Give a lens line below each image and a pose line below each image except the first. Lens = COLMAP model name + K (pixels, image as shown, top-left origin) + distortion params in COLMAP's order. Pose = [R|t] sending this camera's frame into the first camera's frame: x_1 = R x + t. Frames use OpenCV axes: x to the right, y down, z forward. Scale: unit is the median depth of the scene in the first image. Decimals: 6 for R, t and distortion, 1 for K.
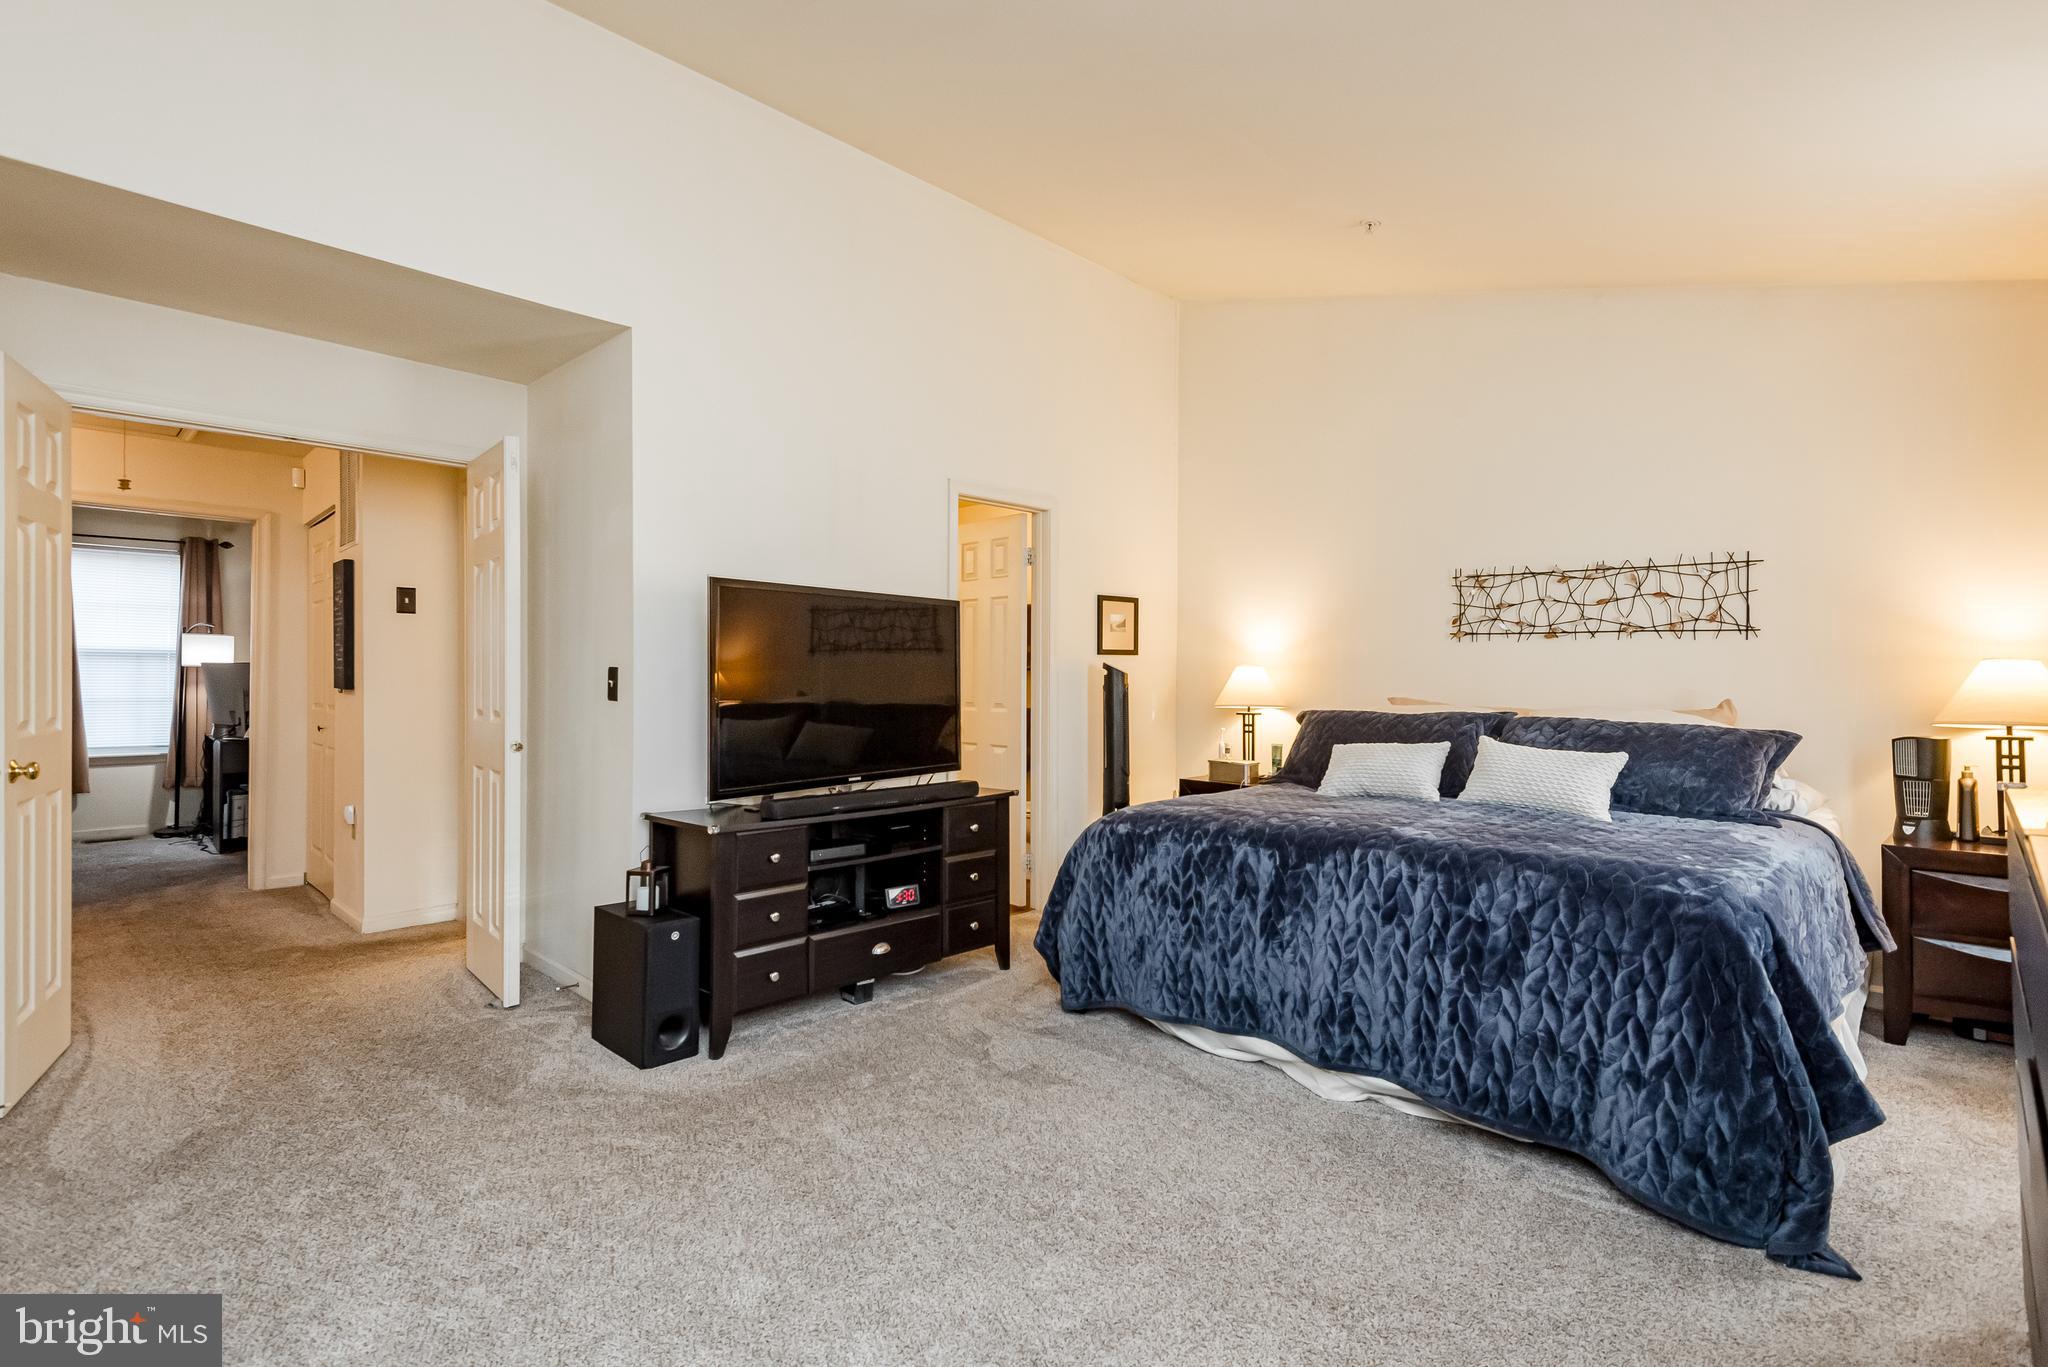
lens RADIAL K [[985.7, 0, 1024.0], [0, 985.7, 683.5], [0, 0, 1]] dist [-0.003549, -0.000687]
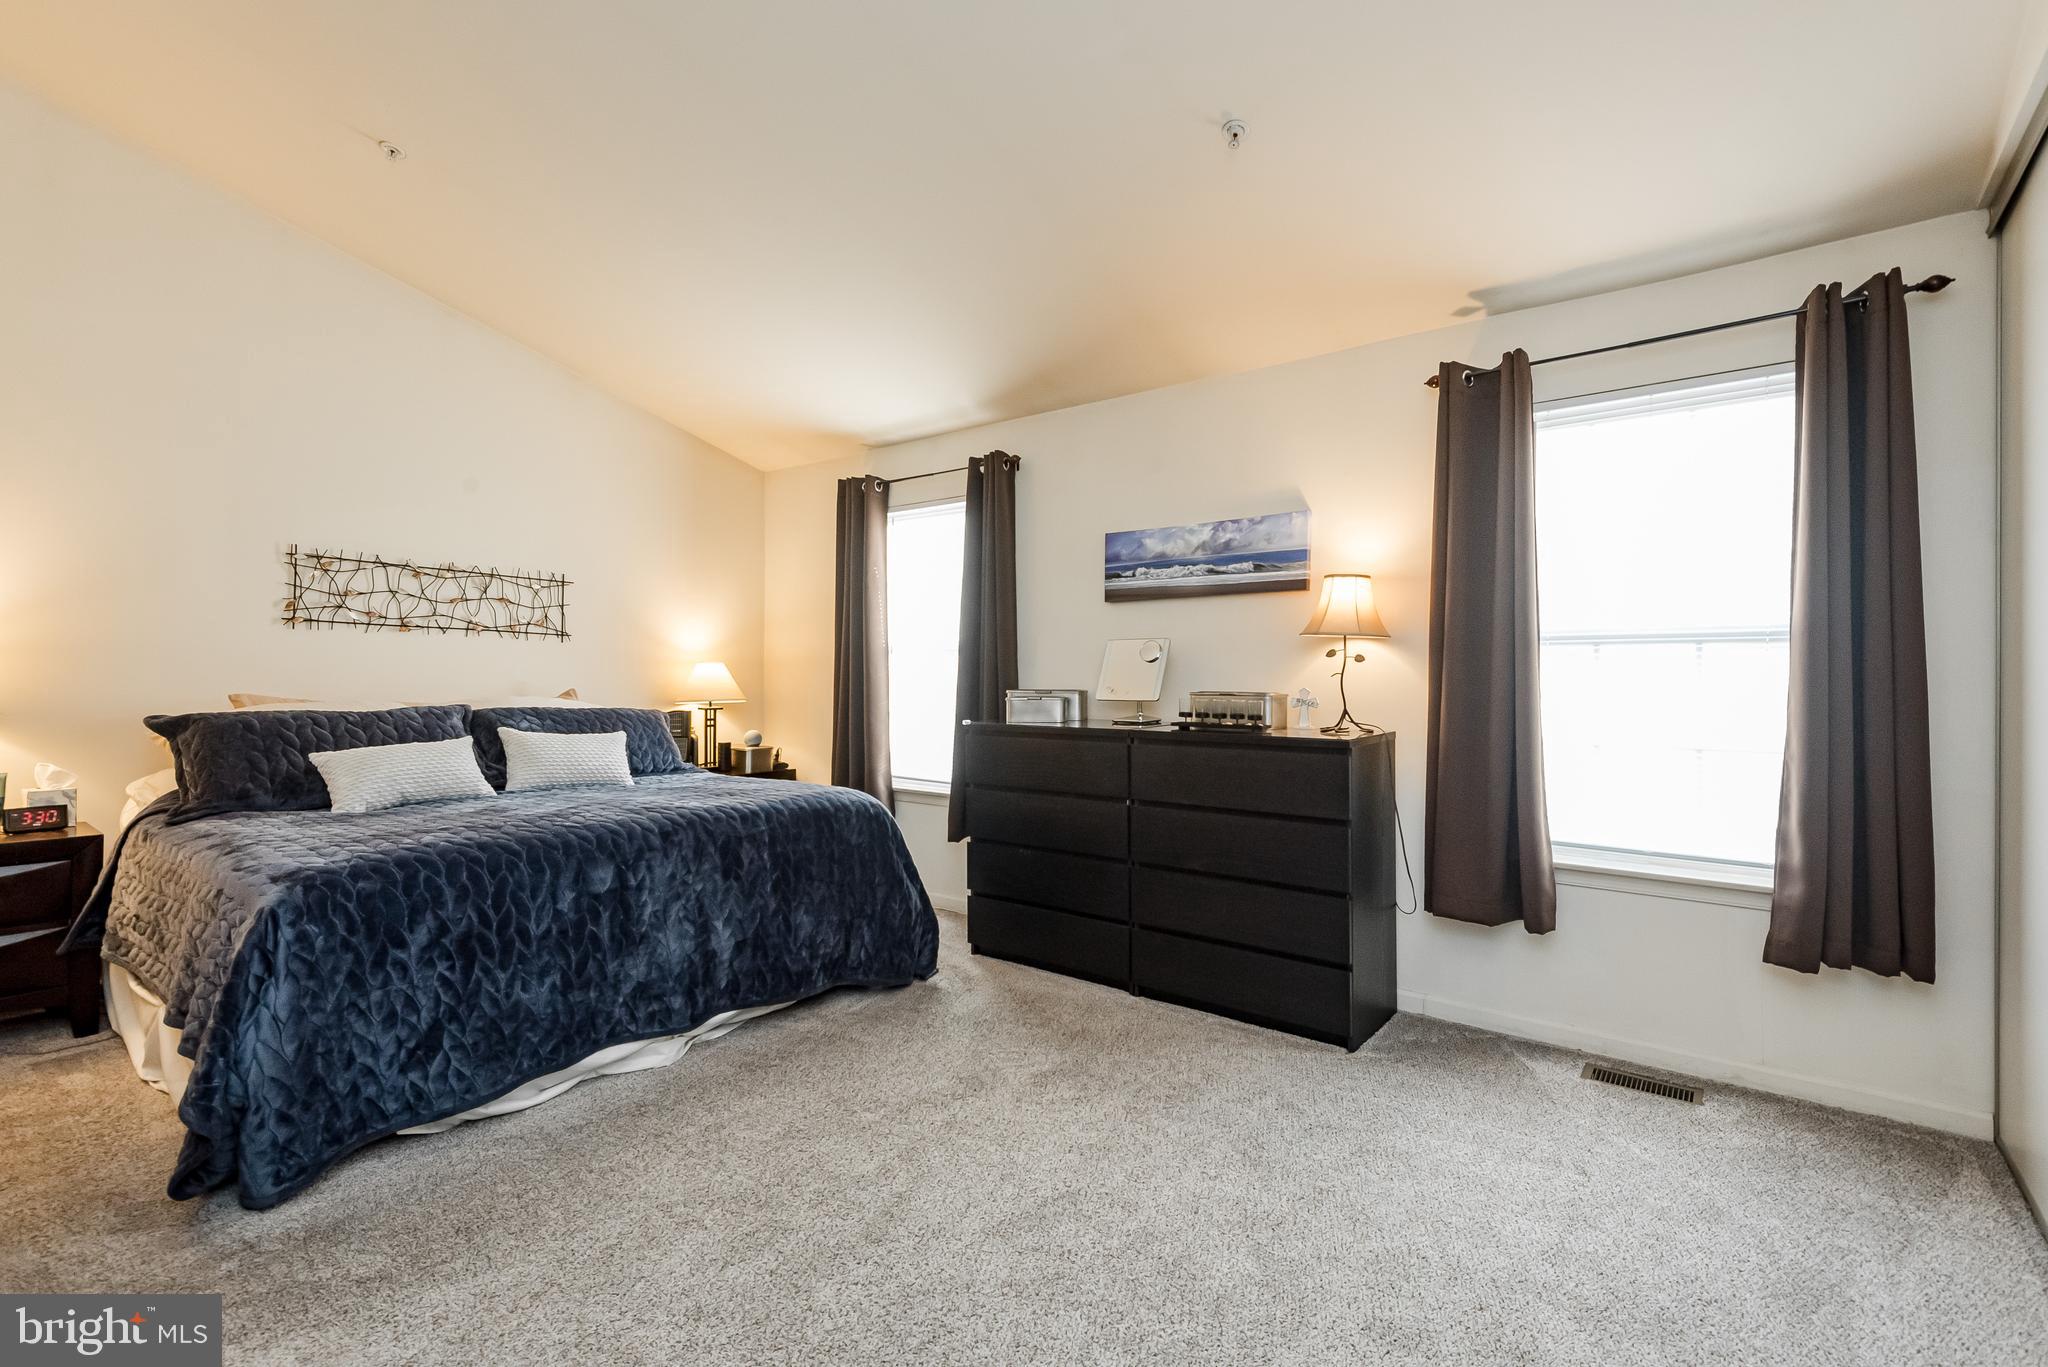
lens RADIAL K [[930.5, 0, 1013.3], [0, 930.5, 678.0], [0, 0, 1]] dist [0.020995, -0.013713]
pose [[-0.137898, -0.005208, 0.990433, -0.522074], [-0.003724, 0.999982, 0.004740, -0.005079], [-0.990439, -0.003035, -0.137915, 0.534868]]
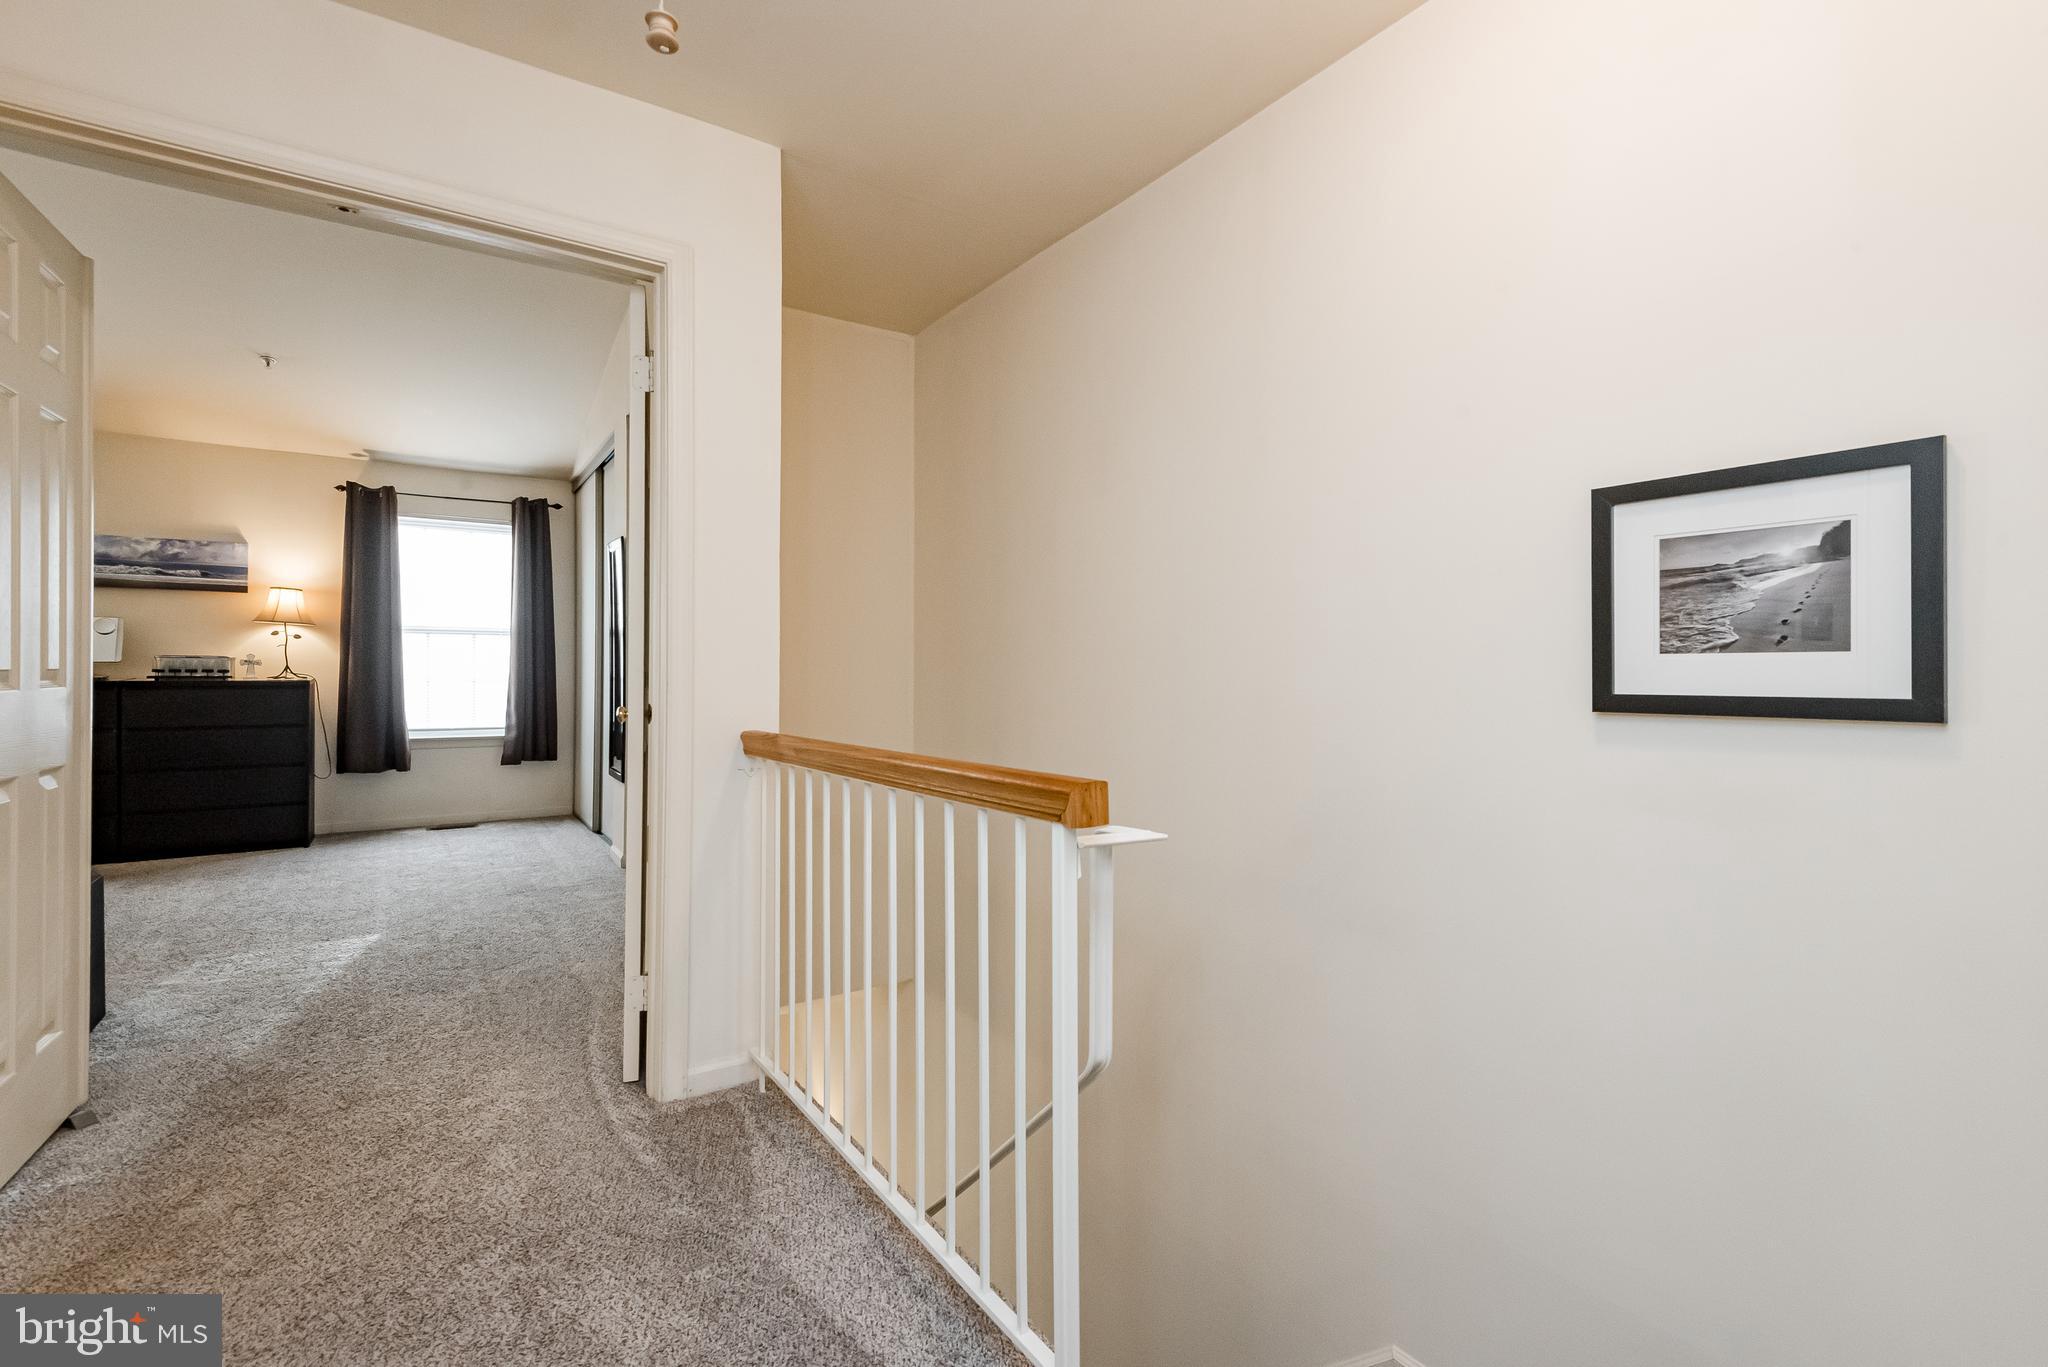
lens RADIAL K [[930.5, 0, 1013.3], [0, 930.5, 678.0], [0, 0, 1]] dist [0.020995, -0.013713]
pose [[-0.974997, -0.010289, 0.221979, -0.895688], [-0.008608, 0.999926, 0.008540, 0.011376], [-0.222050, 0.006416, -0.975014, 0.981138]]
